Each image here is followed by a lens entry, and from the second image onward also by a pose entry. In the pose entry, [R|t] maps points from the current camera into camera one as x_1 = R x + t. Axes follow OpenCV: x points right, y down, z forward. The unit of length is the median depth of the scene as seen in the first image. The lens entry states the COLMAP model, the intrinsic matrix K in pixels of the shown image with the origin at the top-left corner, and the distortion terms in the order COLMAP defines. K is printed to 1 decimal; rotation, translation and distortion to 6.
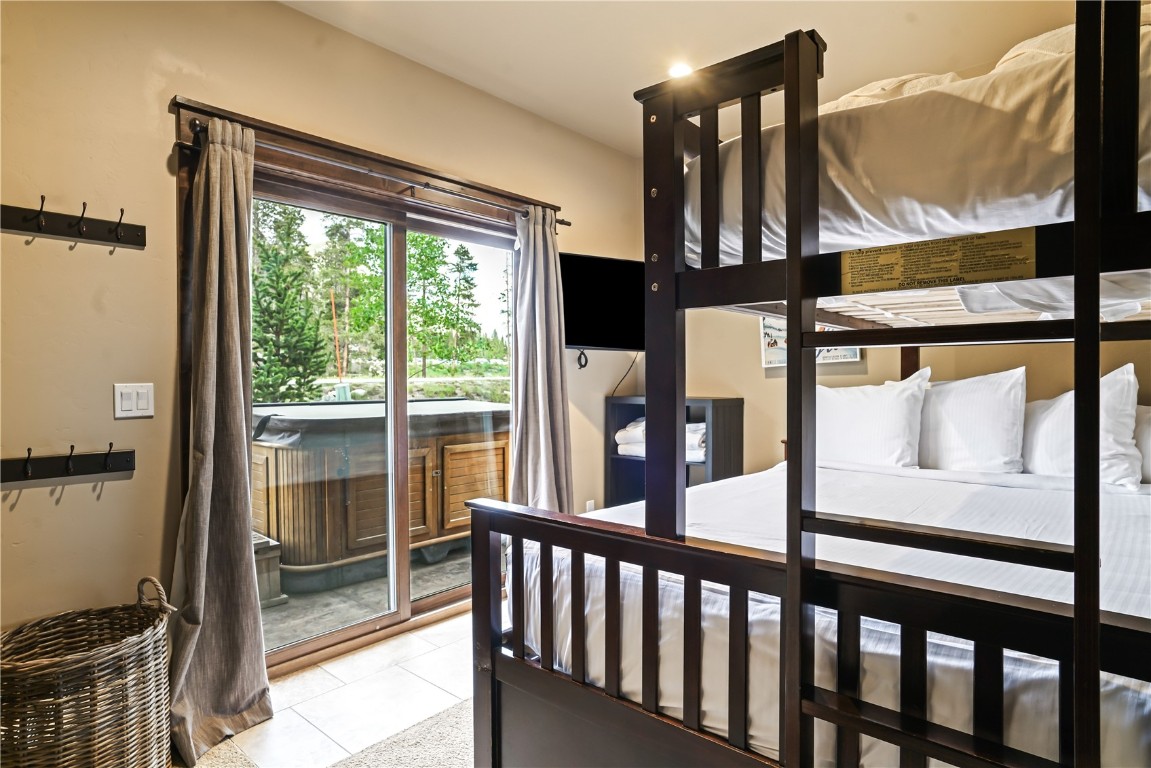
lens RADIAL K [[637.9, 0, 575.5], [0, 637.9, 384.0], [0, 0, 1]] dist [-0.051854, 0.040411]
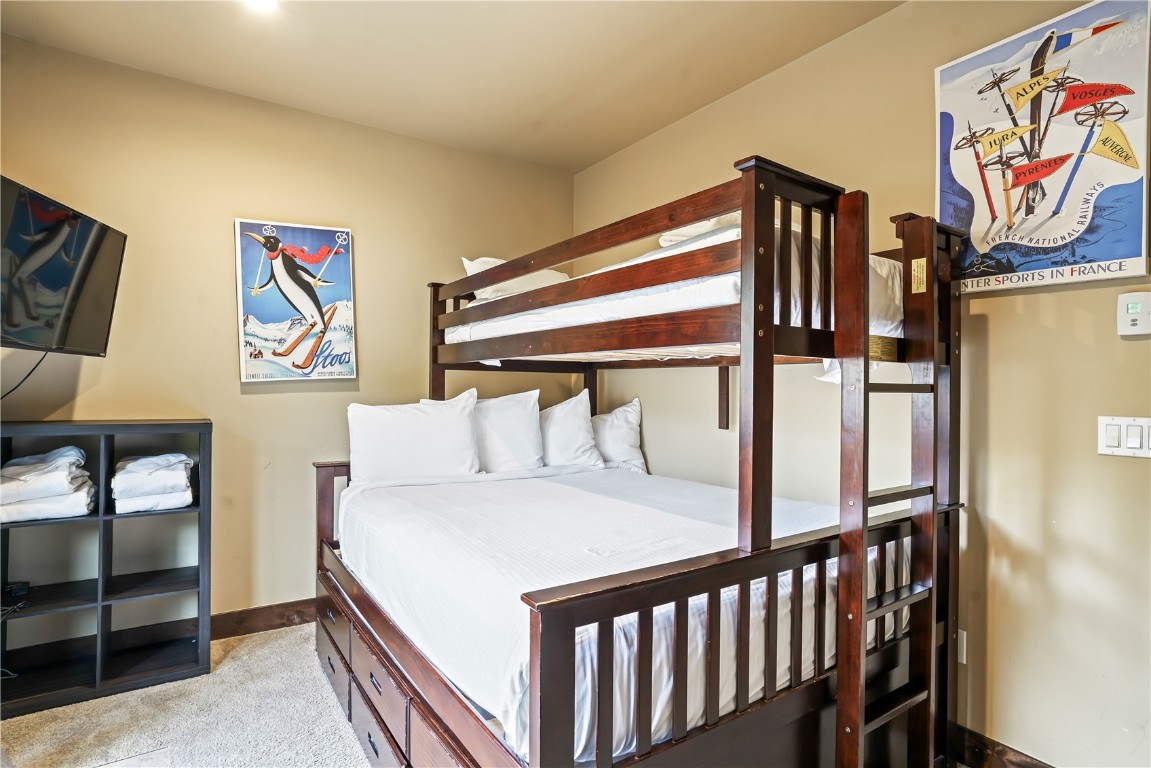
lens RADIAL K [[598.2, 0, 575.5], [0, 598.2, 384.0], [0, 0, 1]] dist [-0.072632, 0.036717]
pose [[0.248349, 0.010992, 0.968608, -0.819630], [-0.004123, 0.999939, -0.010291, -0.039013], [-0.968662, -0.001438, 0.248379, 0.873106]]
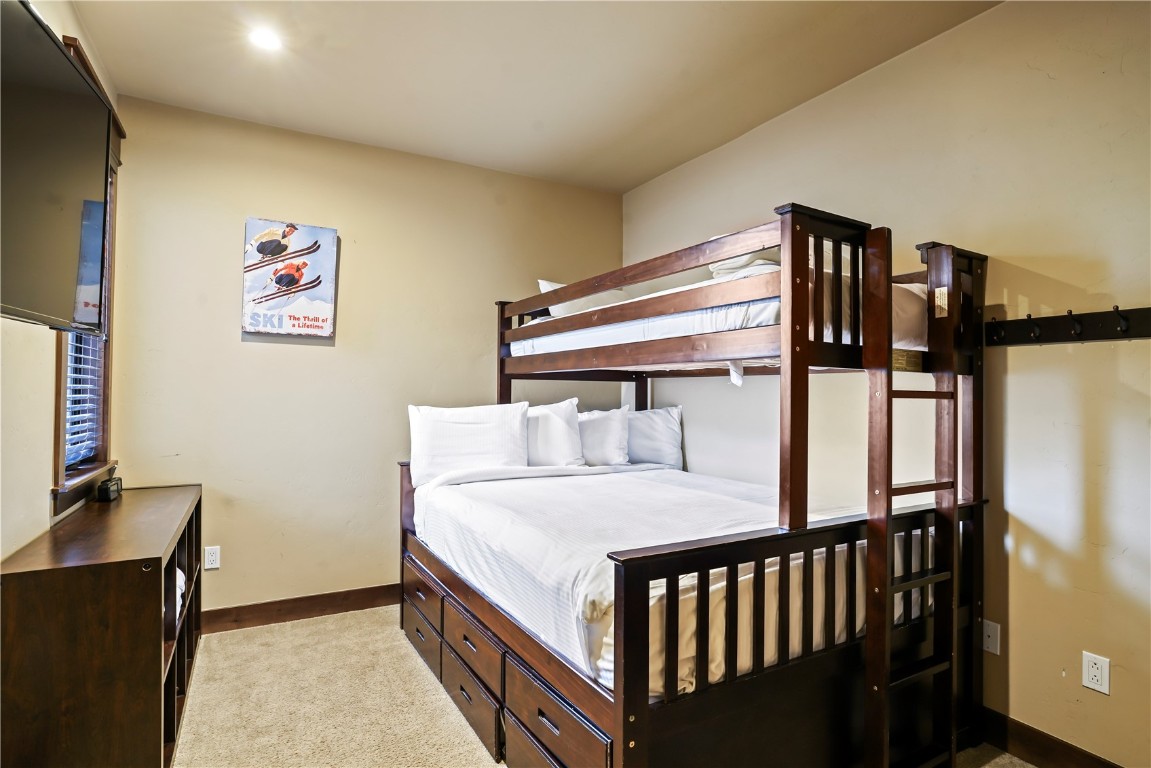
lens RADIAL K [[596.2, 0, 575.5], [0, 596.2, 384.0], [0, 0, 1]] dist [-0.000381, -0.045399]
pose [[0.309908, 0.025085, 0.950436, -1.033349], [-0.004878, 0.999681, -0.024794, -0.033676], [-0.950754, 0.003047, 0.309931, 0.872070]]
